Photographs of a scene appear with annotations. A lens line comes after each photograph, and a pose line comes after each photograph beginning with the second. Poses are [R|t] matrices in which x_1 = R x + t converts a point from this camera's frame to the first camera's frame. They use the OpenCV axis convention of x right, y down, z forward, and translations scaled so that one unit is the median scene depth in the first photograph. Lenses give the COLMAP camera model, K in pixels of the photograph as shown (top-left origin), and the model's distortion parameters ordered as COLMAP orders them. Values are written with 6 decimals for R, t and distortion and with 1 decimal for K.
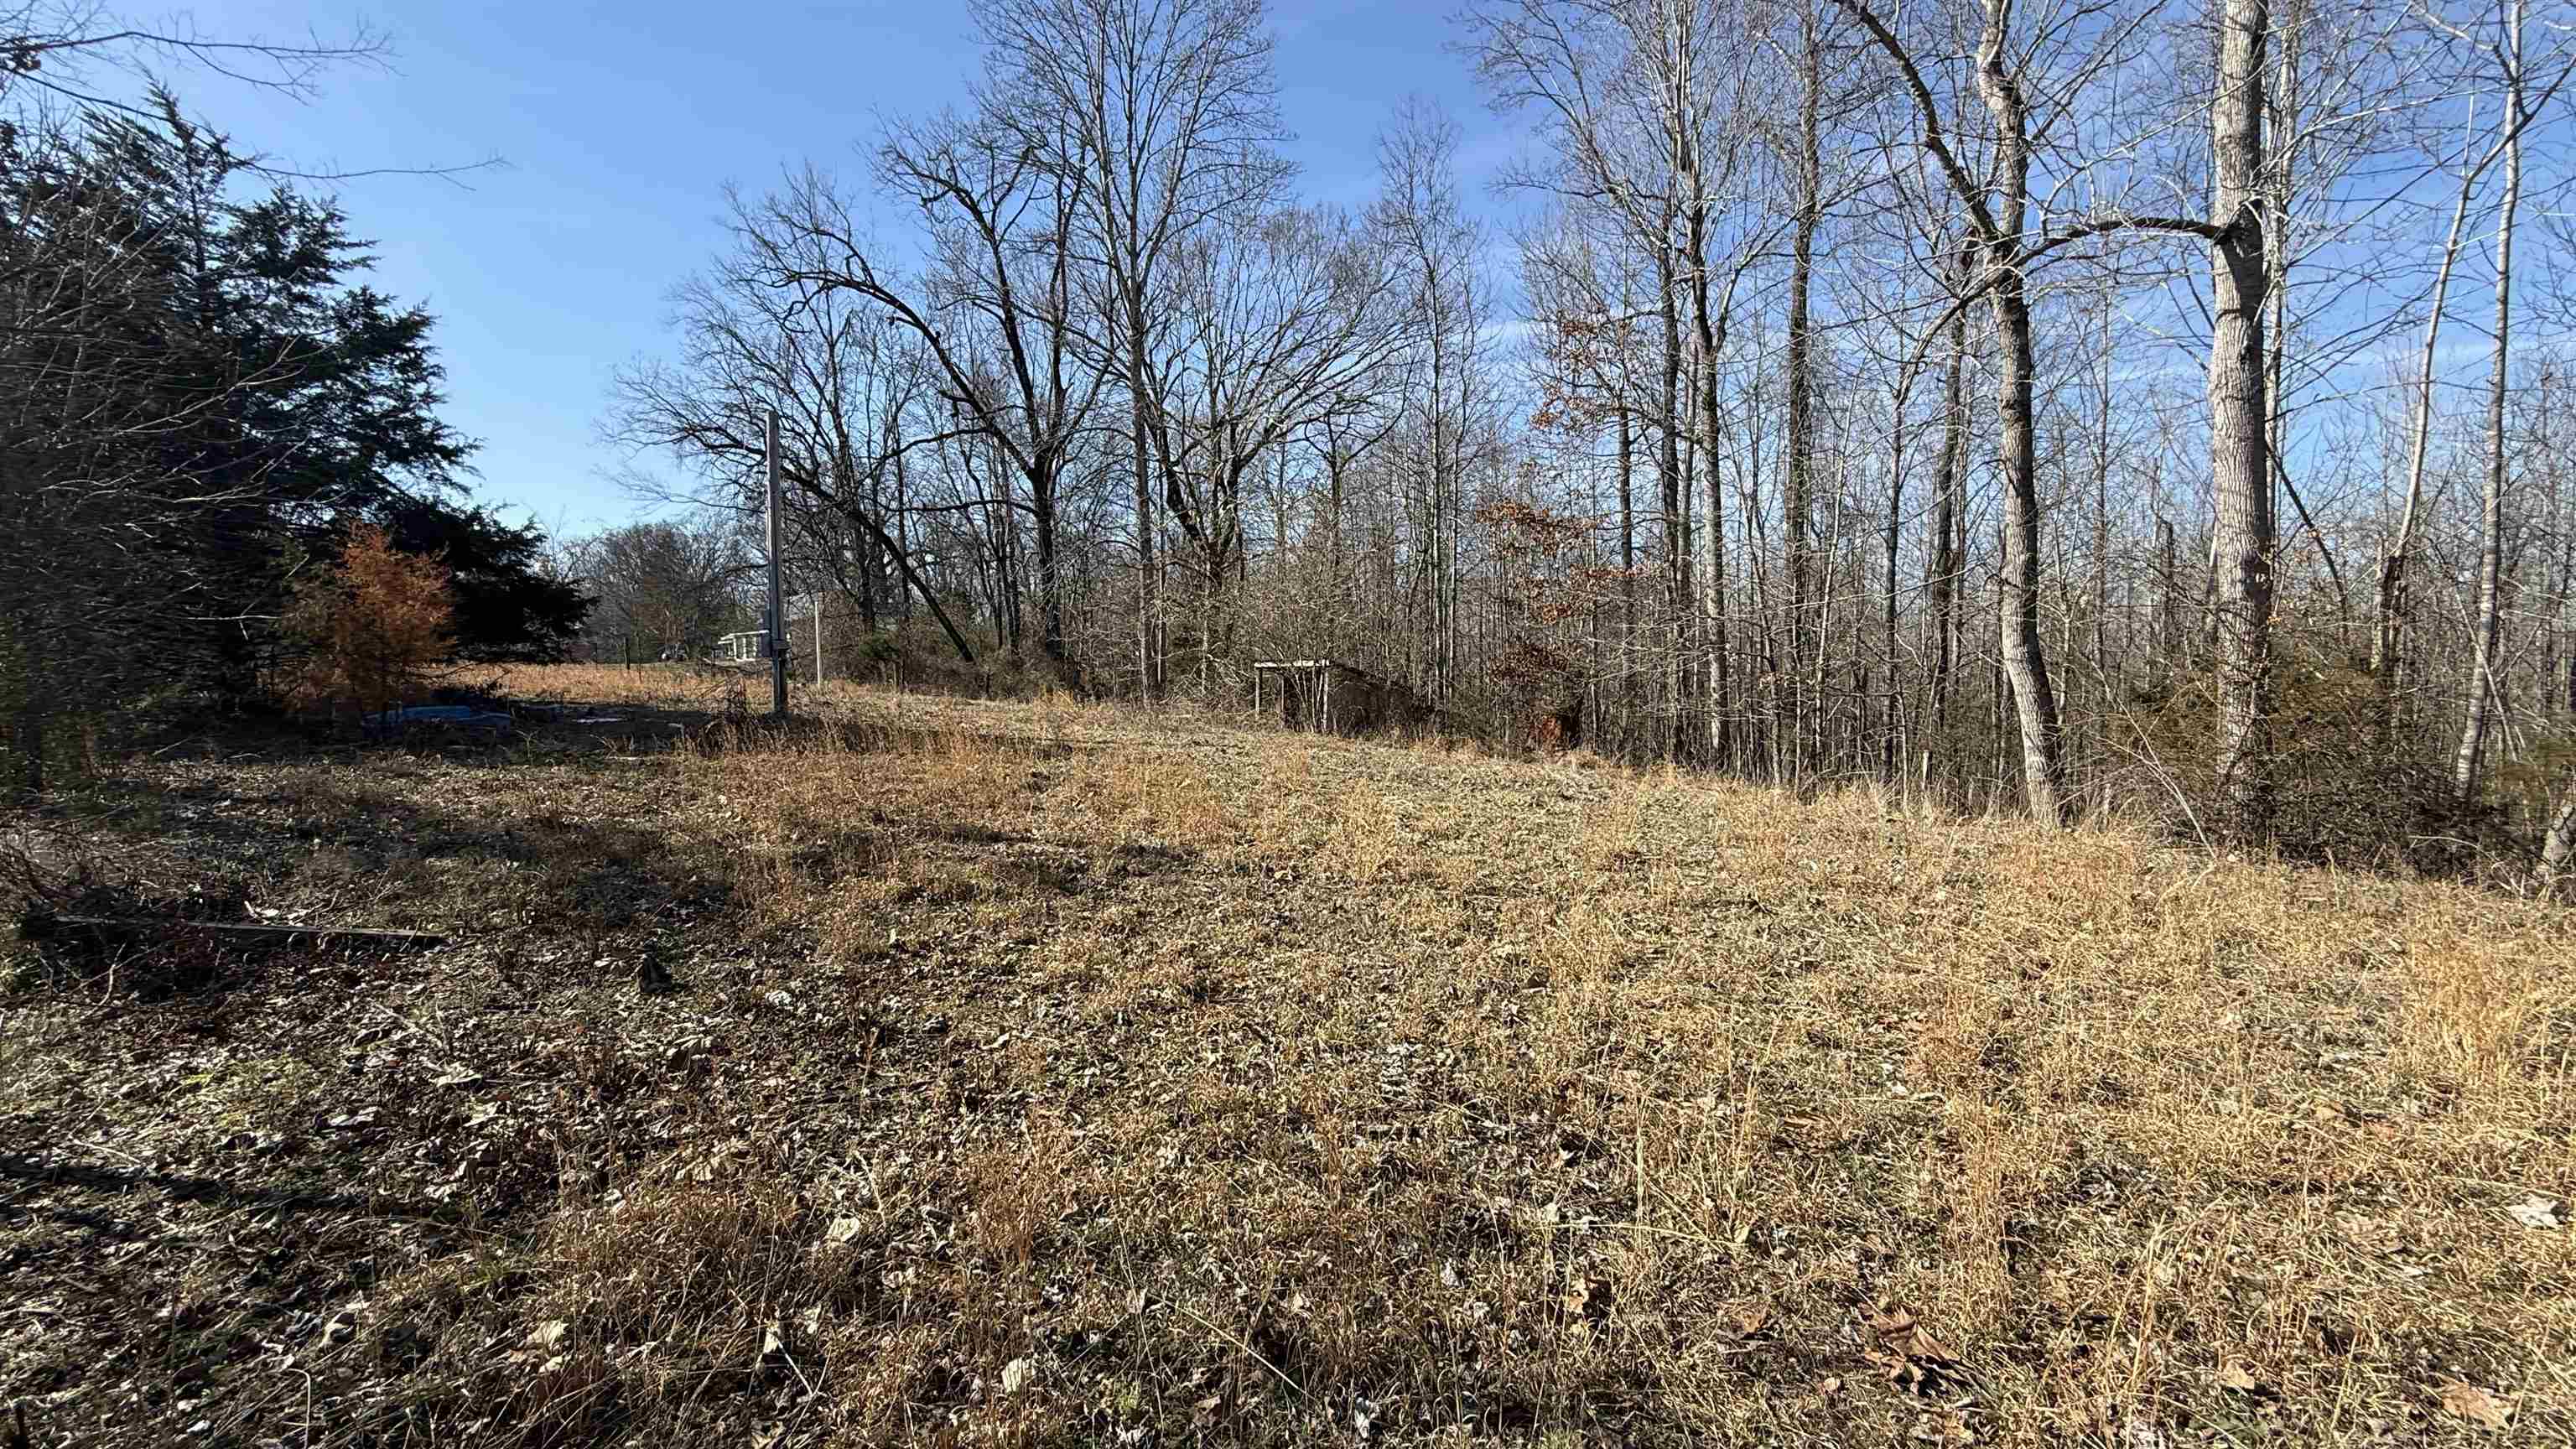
lens RADIAL K [[1021.9, 0, 1285.5], [0, 1021.9, 730.6], [0, 0, 1]] dist [0.002233, 0.000493]
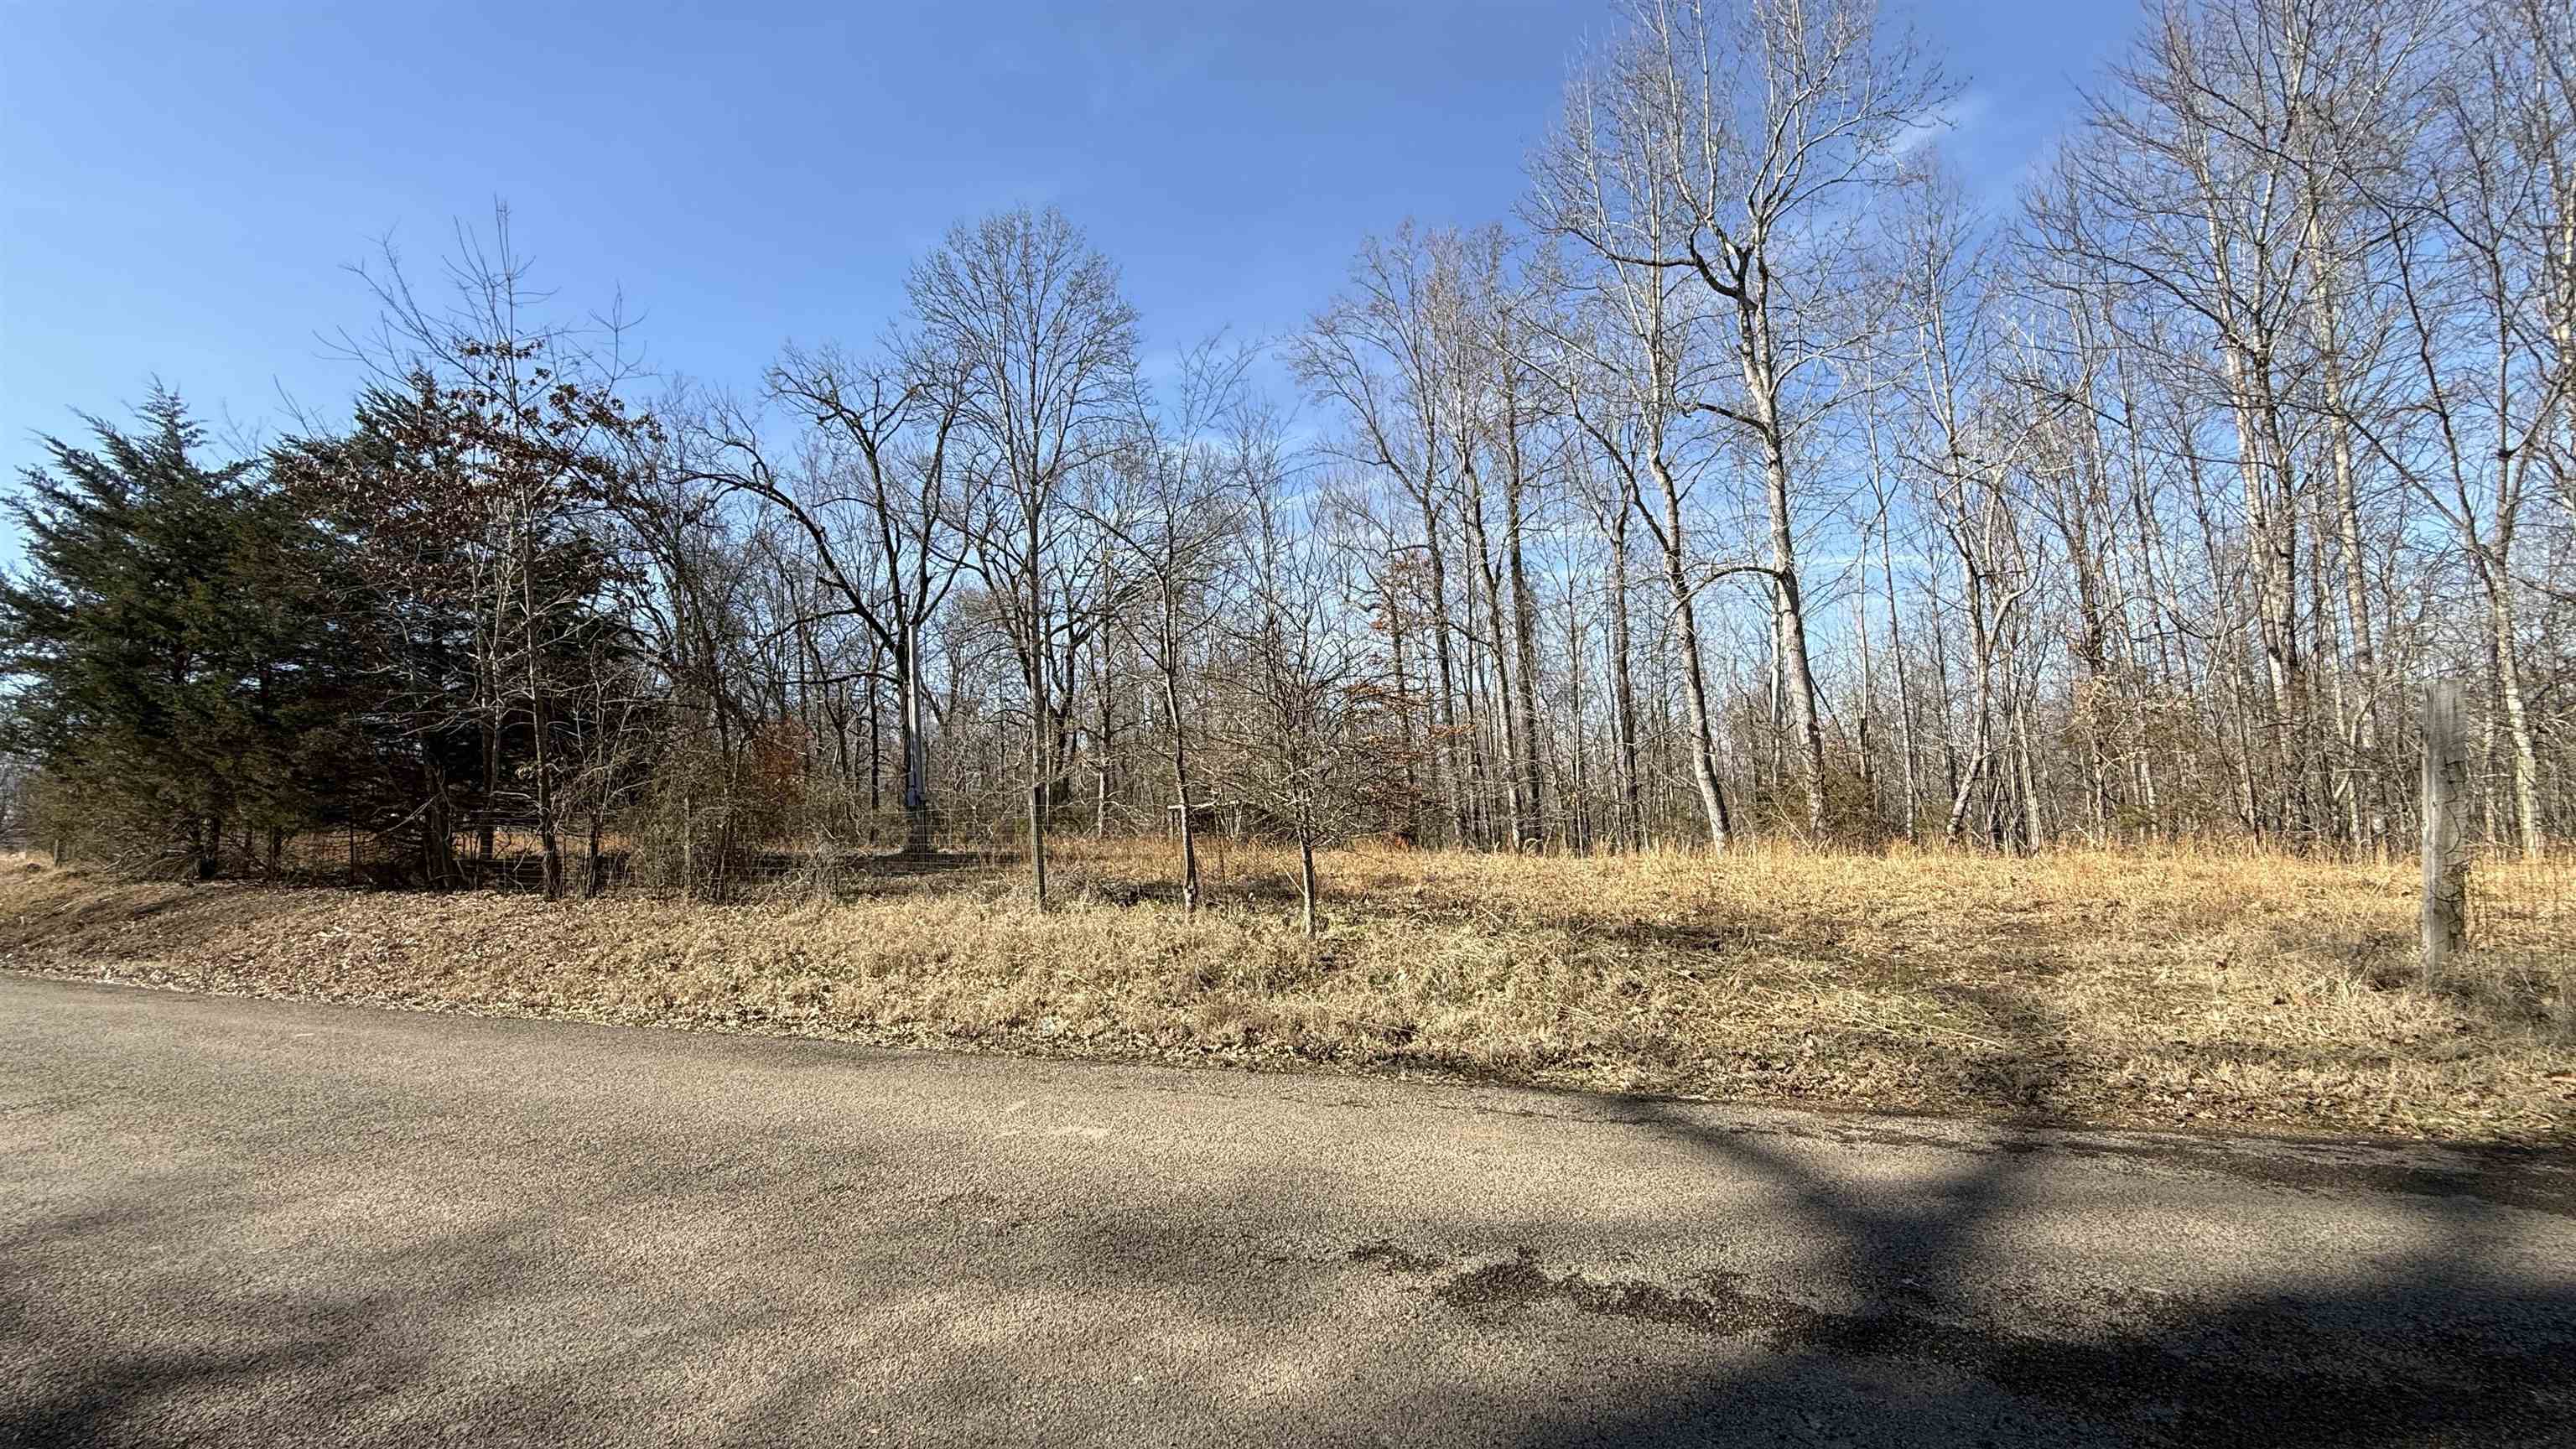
lens RADIAL K [[1021.9, 0, 1289.8], [0, 1021.9, 730.4], [0, 0, 1]] dist [0.002233, 0.000493]
pose [[0.951968, -0.016756, 0.305737, -0.507395], [0.062339, 0.988195, -0.139946, 0.050366], [-0.299783, 0.152284, 0.941775, -0.462245]]
